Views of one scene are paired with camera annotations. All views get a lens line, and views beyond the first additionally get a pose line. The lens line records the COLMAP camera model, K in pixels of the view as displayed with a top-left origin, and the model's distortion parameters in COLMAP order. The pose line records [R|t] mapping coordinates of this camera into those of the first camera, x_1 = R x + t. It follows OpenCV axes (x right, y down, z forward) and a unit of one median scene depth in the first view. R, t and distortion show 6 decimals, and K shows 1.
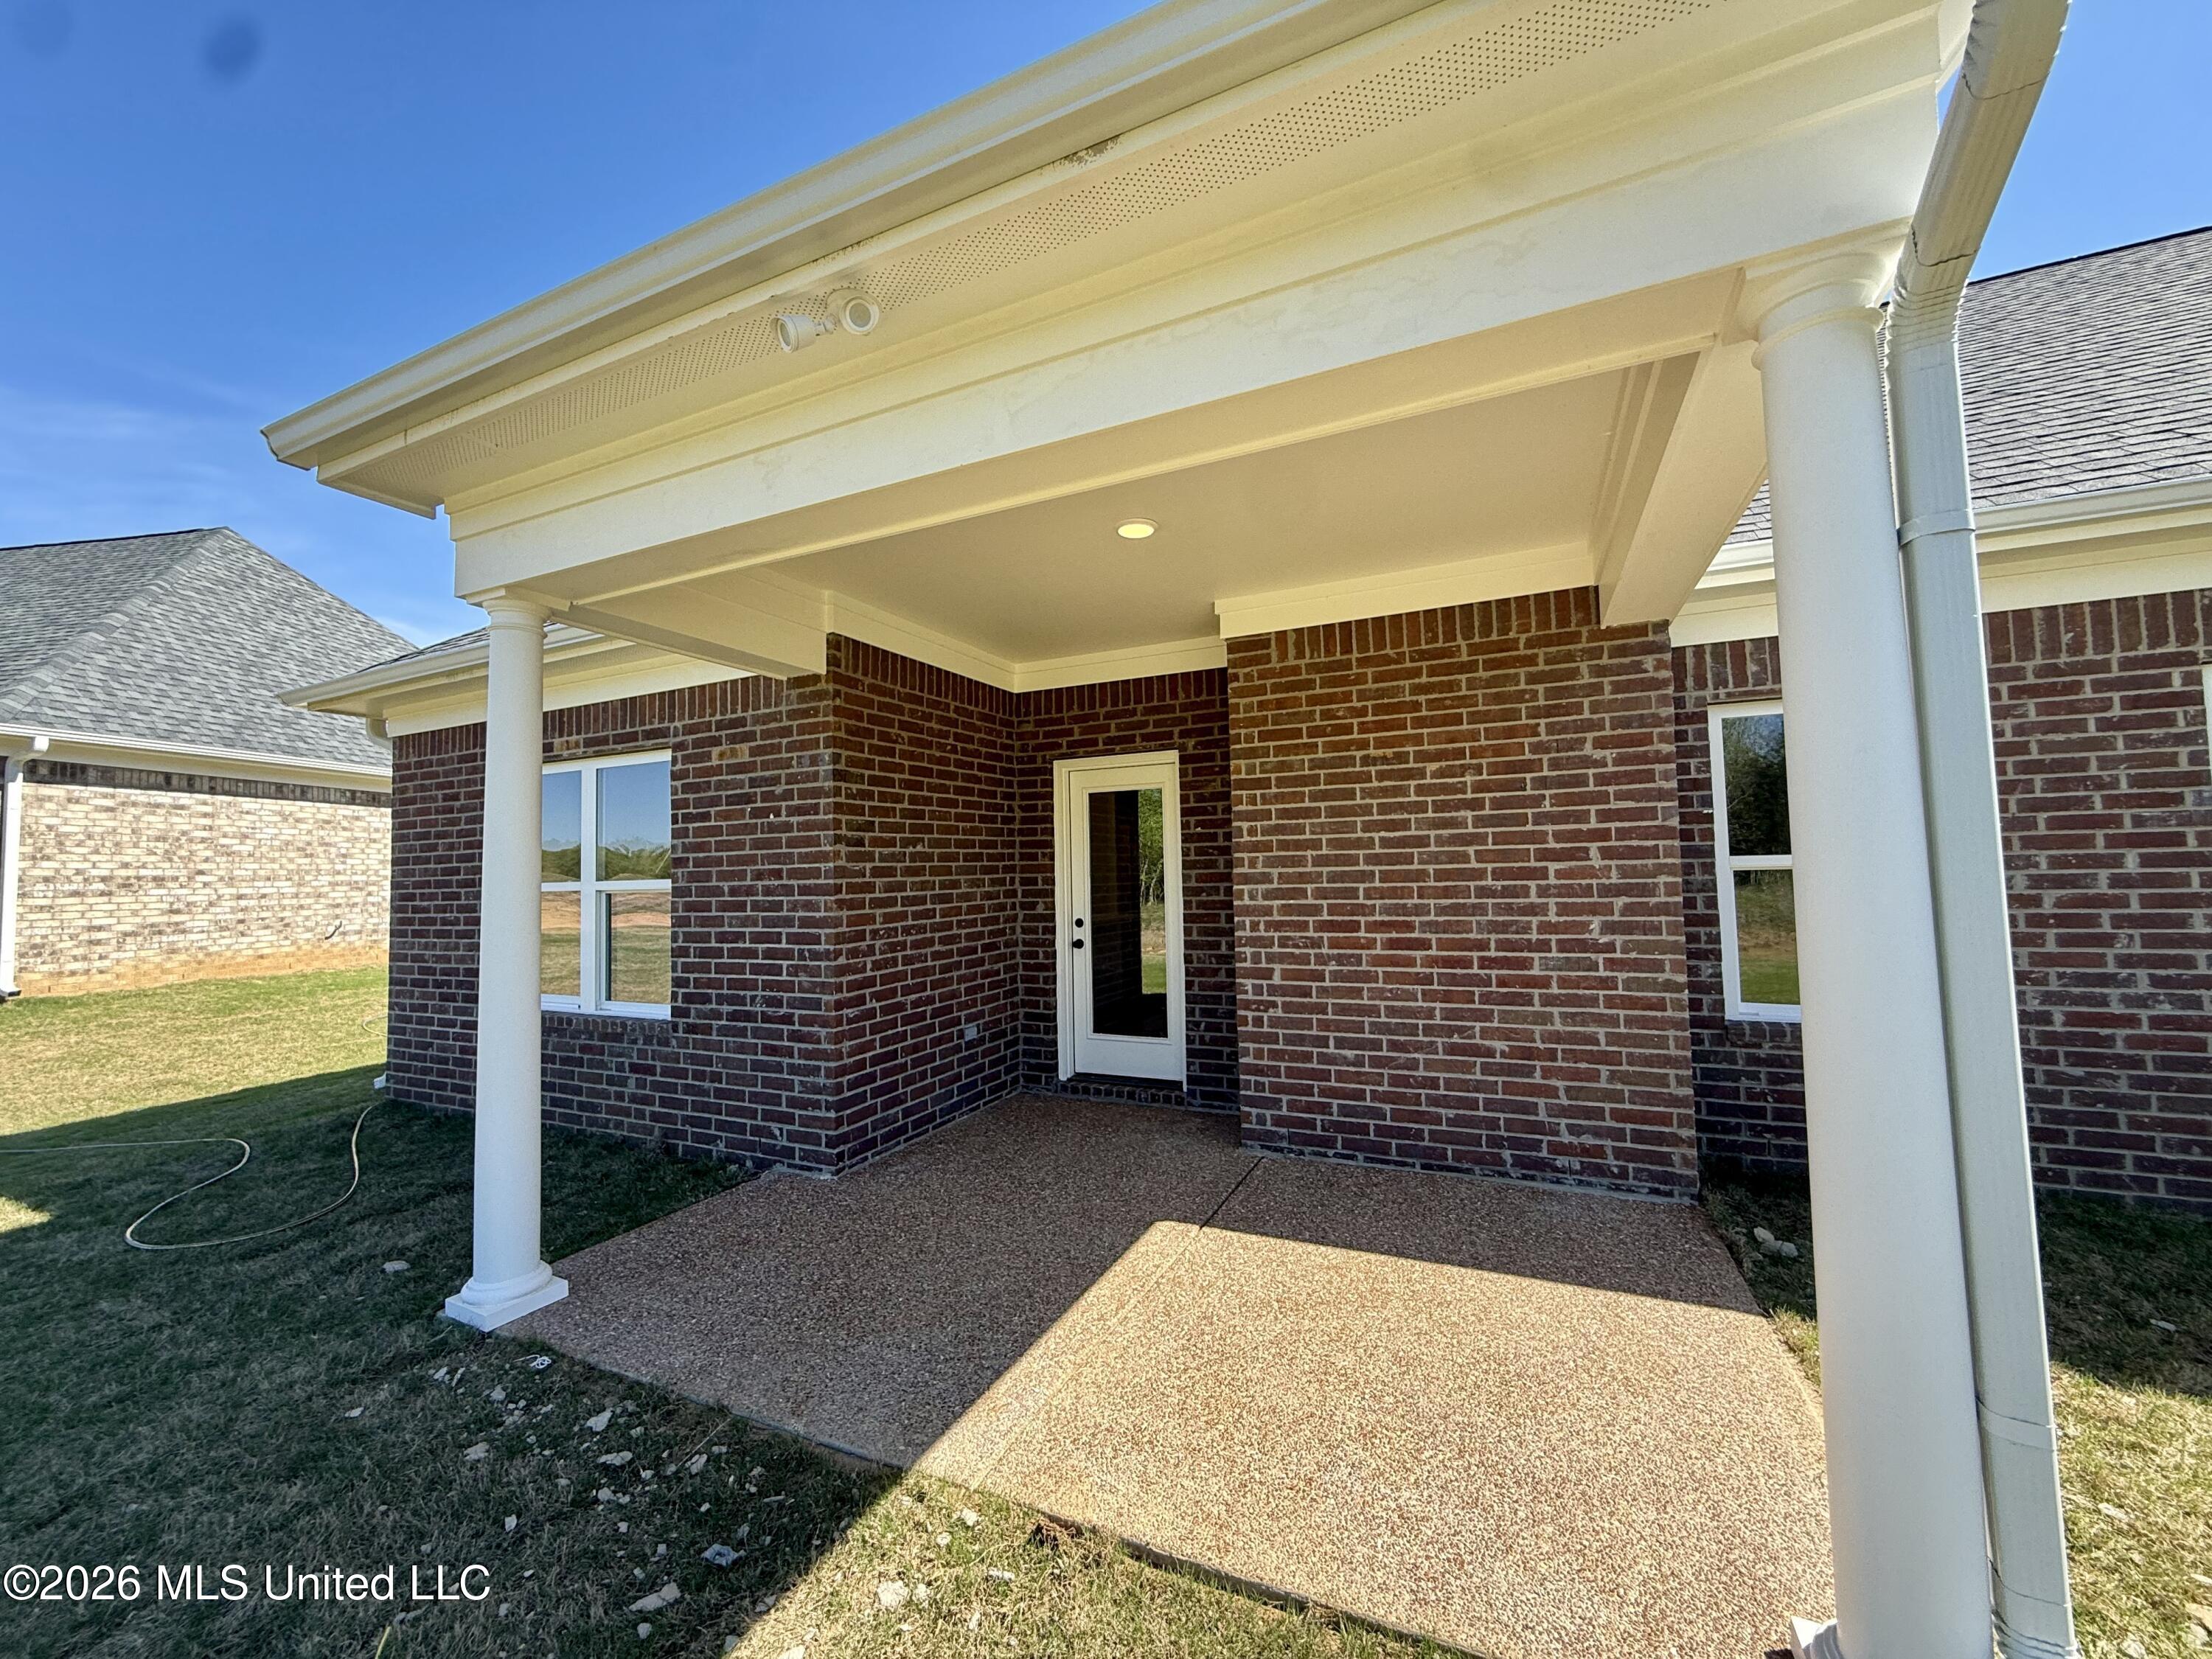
lens RADIAL K [[880.1, 0, 1098.9], [0, 880.1, 830.4], [0, 0, 1]] dist [0.000611, 0.000339]
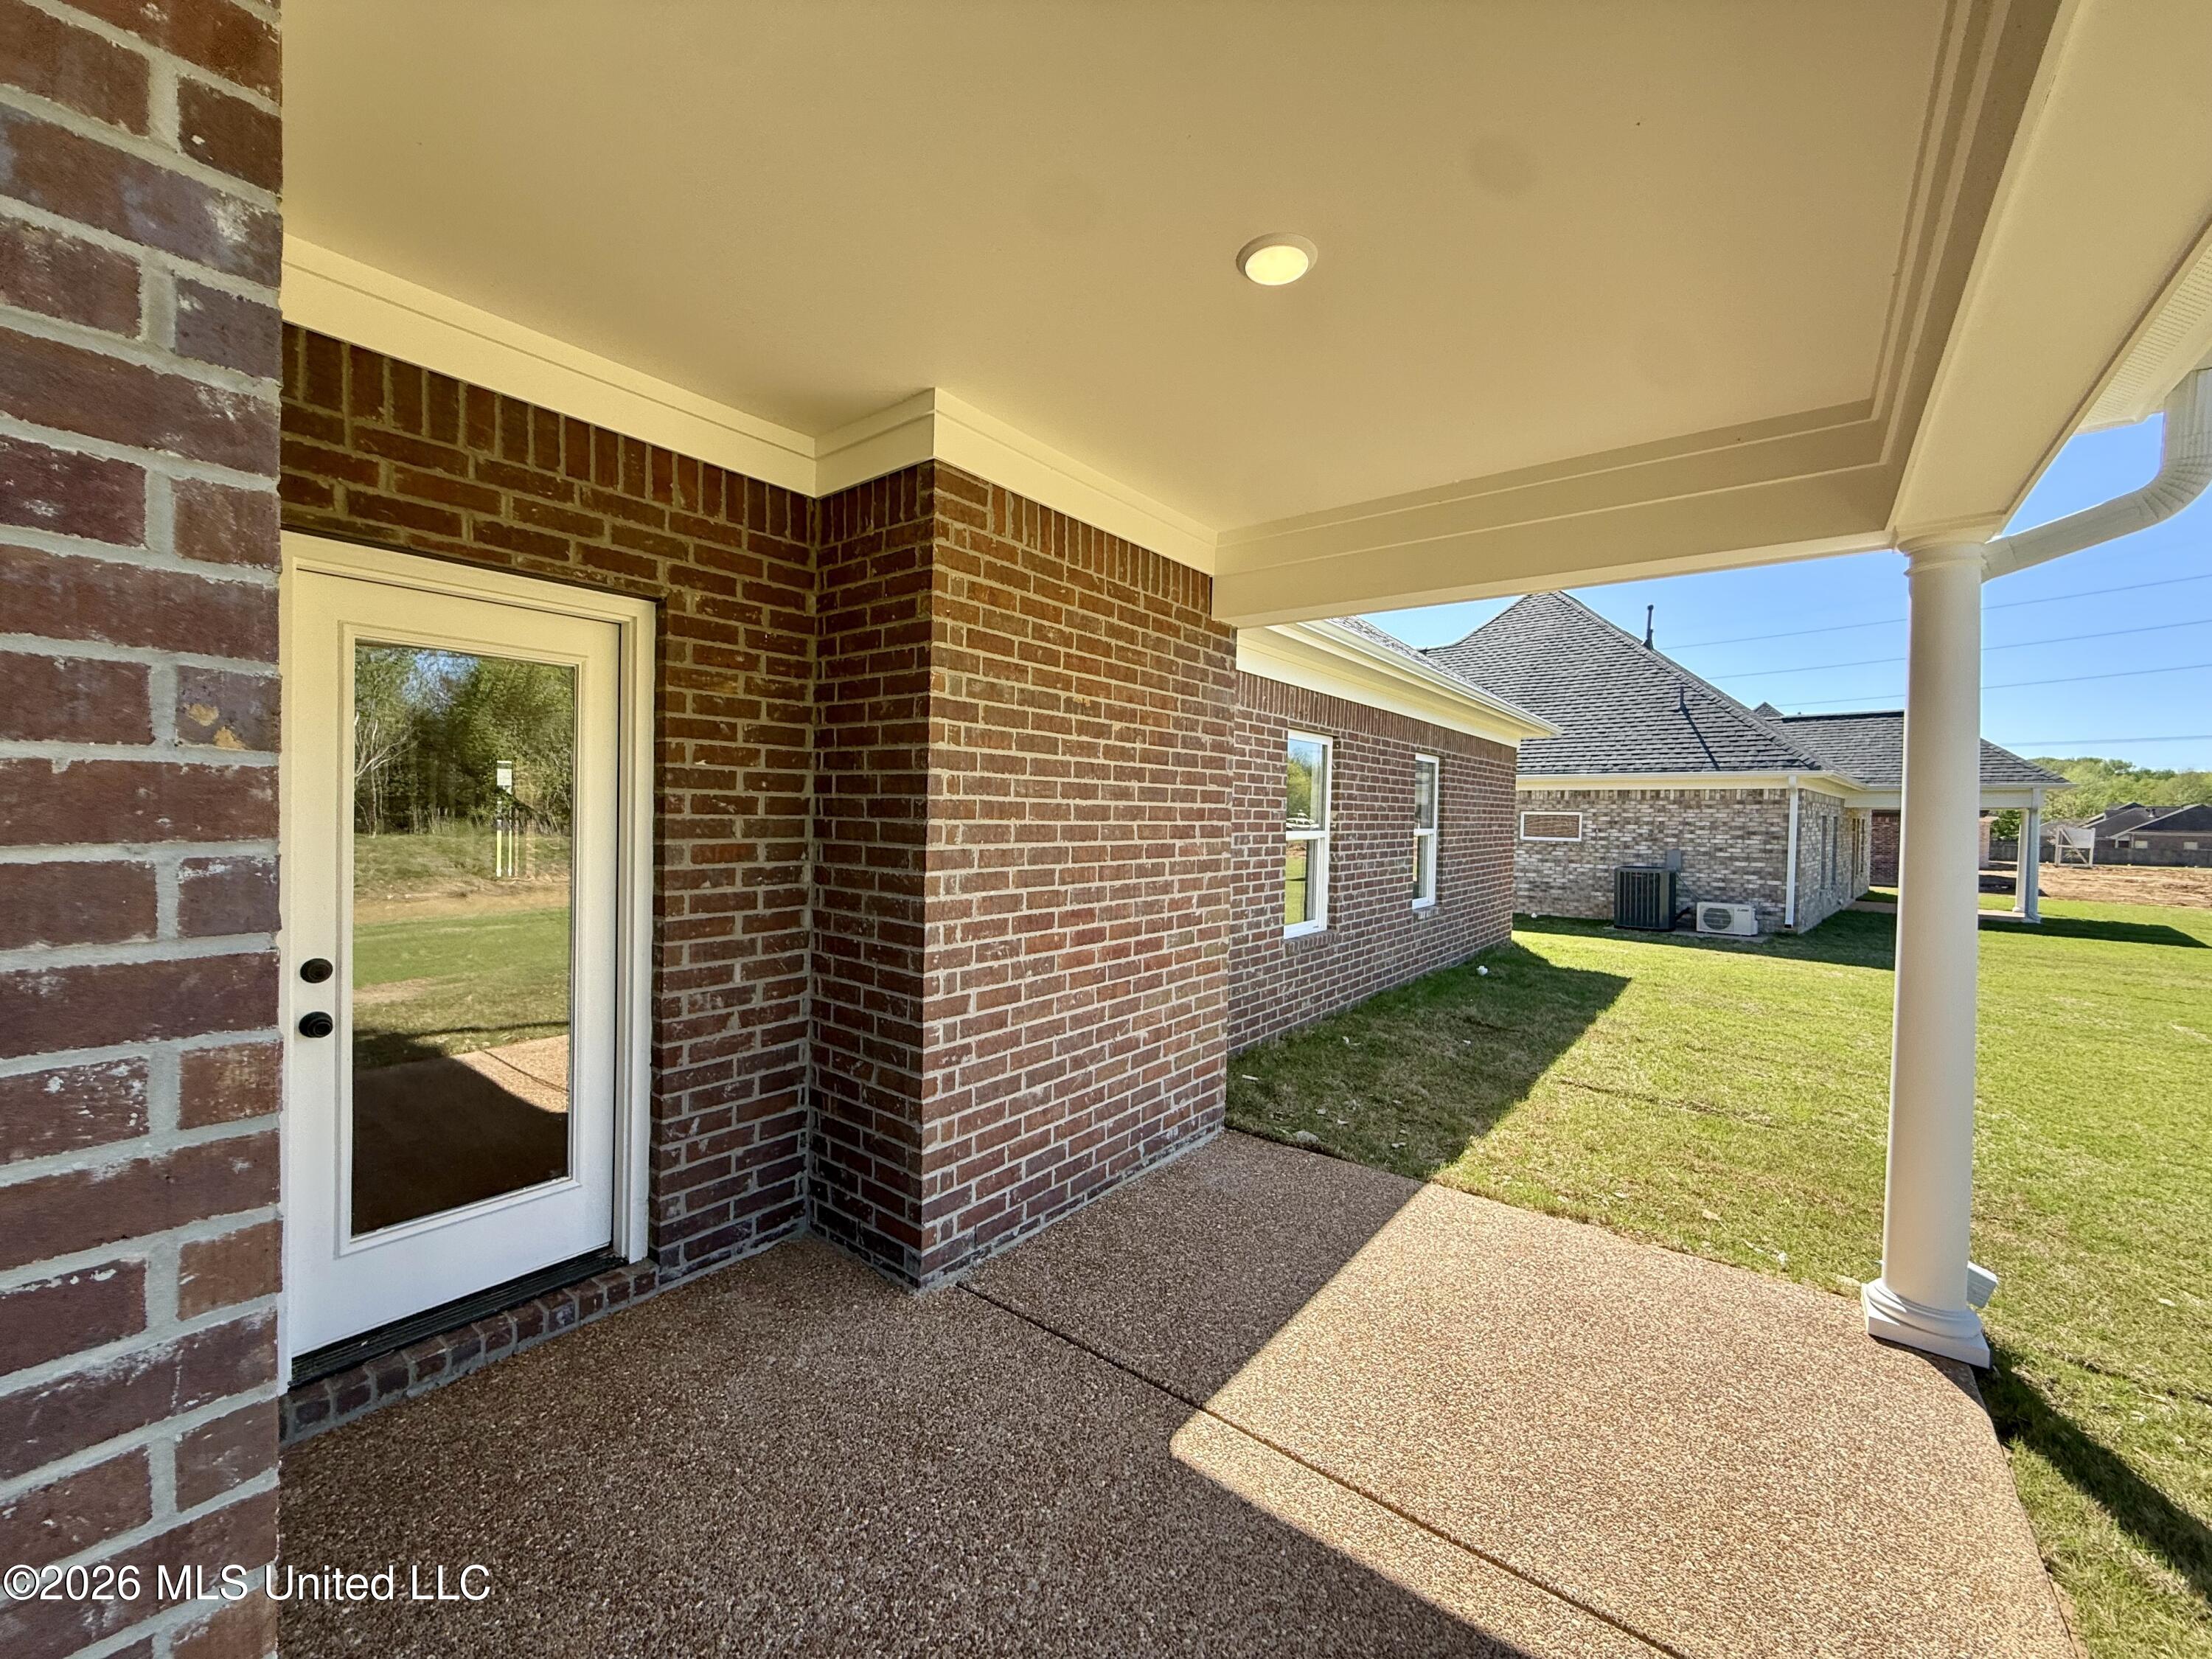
lens RADIAL K [[880.1, 0, 1098.9], [0, 880.1, 830.4], [0, 0, 1]] dist [0.000611, 0.000339]
pose [[0.216777, 0.006803, 0.976197, -0.444677], [-0.071829, 0.997376, 0.009000, 0.021460], [-0.973575, -0.072070, 0.216697, 0.804266]]
